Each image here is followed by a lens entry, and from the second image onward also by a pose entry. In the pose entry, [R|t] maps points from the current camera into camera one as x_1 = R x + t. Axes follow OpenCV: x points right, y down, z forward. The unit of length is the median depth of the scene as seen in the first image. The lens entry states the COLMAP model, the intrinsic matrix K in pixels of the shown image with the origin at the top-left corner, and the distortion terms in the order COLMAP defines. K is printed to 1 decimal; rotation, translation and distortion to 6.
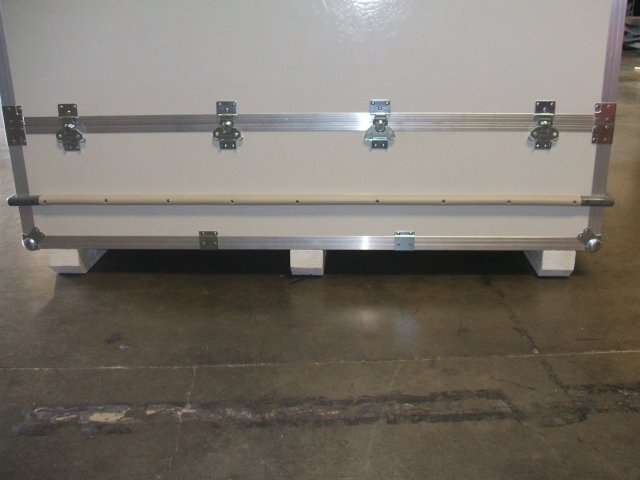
lens RADIAL K [[706.8, 0, 320.0], [0, 706.8, 240.0], [0, 0, 1]] dist [-0.091345, -0.026420]
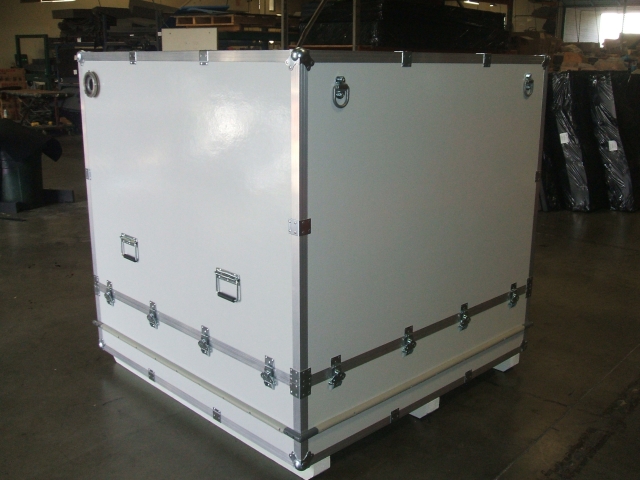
lens RADIAL K [[706.8, 0, 320.0], [0, 706.8, 240.0], [0, 0, 1]] dist [-0.091345, -0.026420]
pose [[0.696411, -0.173693, 0.696306, -1.378848], [0.246885, 0.969031, -0.005198, -0.436207], [-0.673840, 0.175527, 0.717726, -0.057457]]
